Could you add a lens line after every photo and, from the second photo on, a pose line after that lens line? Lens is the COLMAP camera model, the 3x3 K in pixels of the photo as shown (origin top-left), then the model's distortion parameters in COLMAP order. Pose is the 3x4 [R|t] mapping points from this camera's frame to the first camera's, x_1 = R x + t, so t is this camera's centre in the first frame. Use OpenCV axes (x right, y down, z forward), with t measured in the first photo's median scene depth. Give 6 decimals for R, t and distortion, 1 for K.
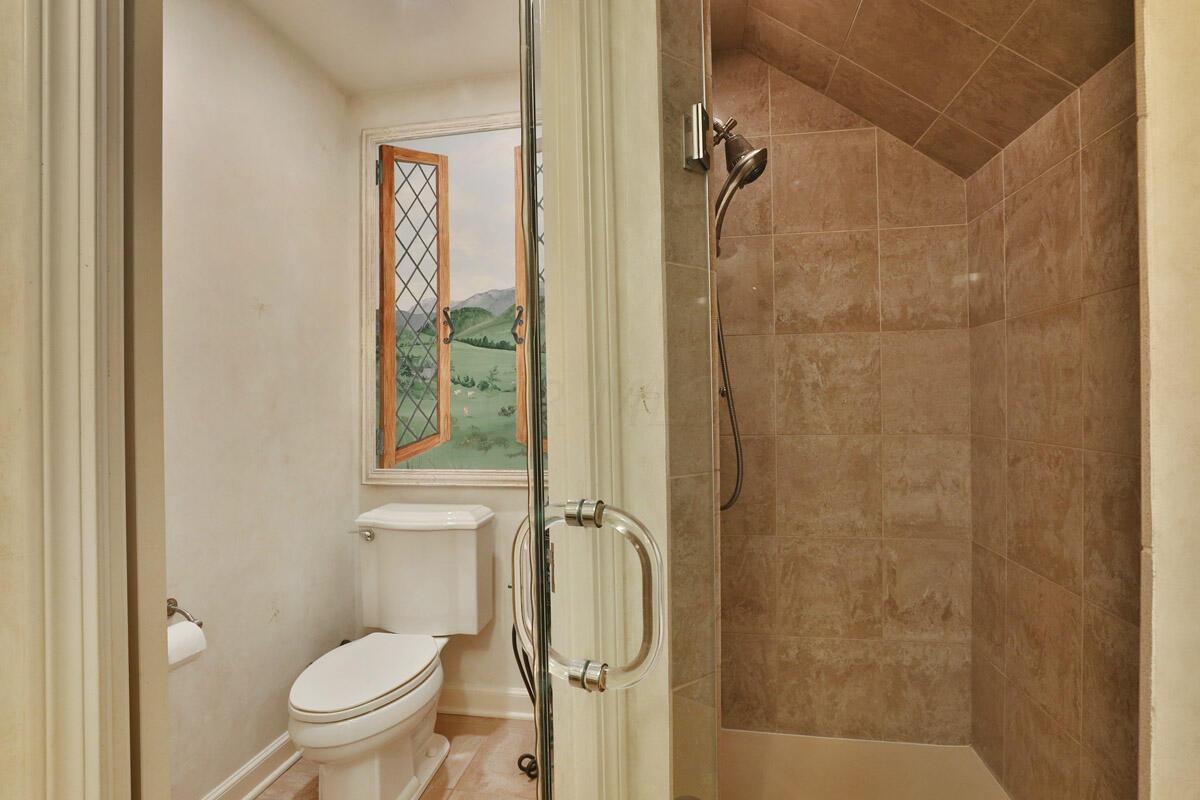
lens RADIAL K [[590.7, 0, 598.0], [0, 590.7, 397.1], [0, 0, 1]] dist [-0.037885, 0.010129]
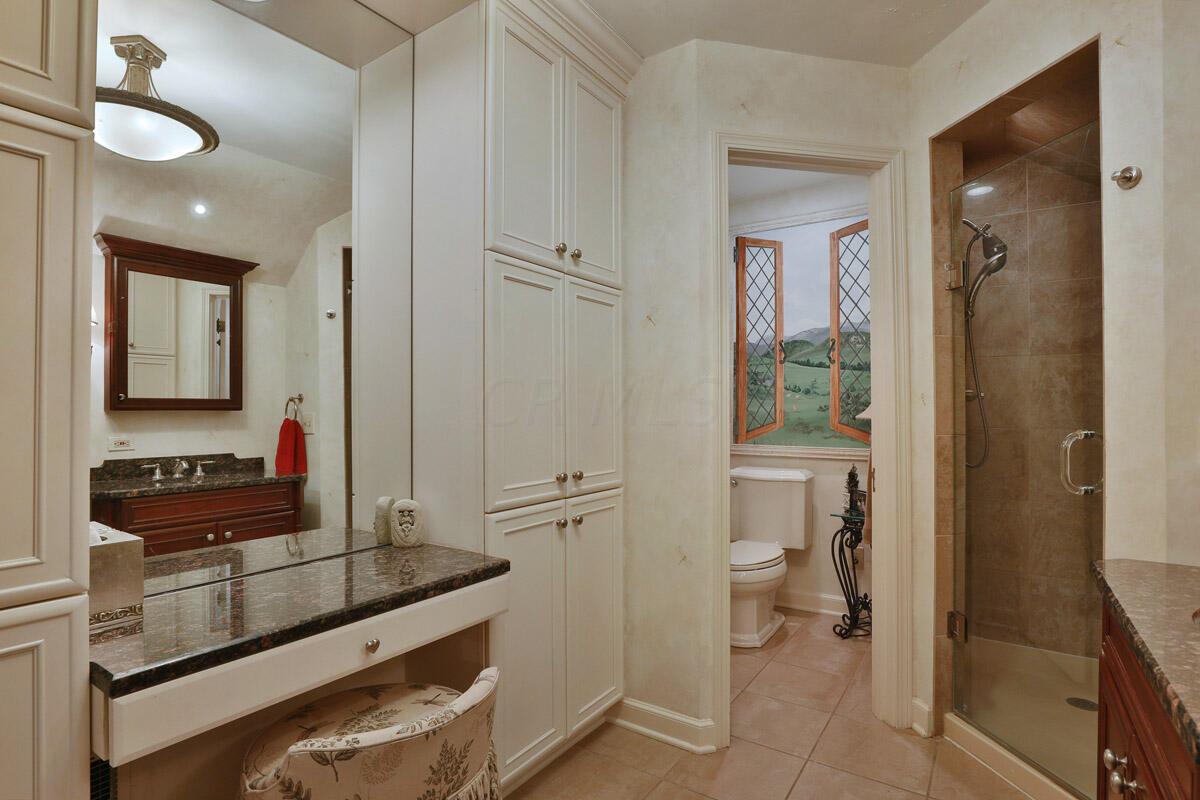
lens RADIAL K [[593.7, 0, 611.7], [0, 593.7, 398.6], [0, 0, 1]] dist [-0.027189, 0.002507]
pose [[0.916345, 0.008842, -0.400291, -0.043950], [-0.007698, 0.999960, 0.004466, -0.003885], [0.400315, -0.001011, 0.916377, -0.608961]]
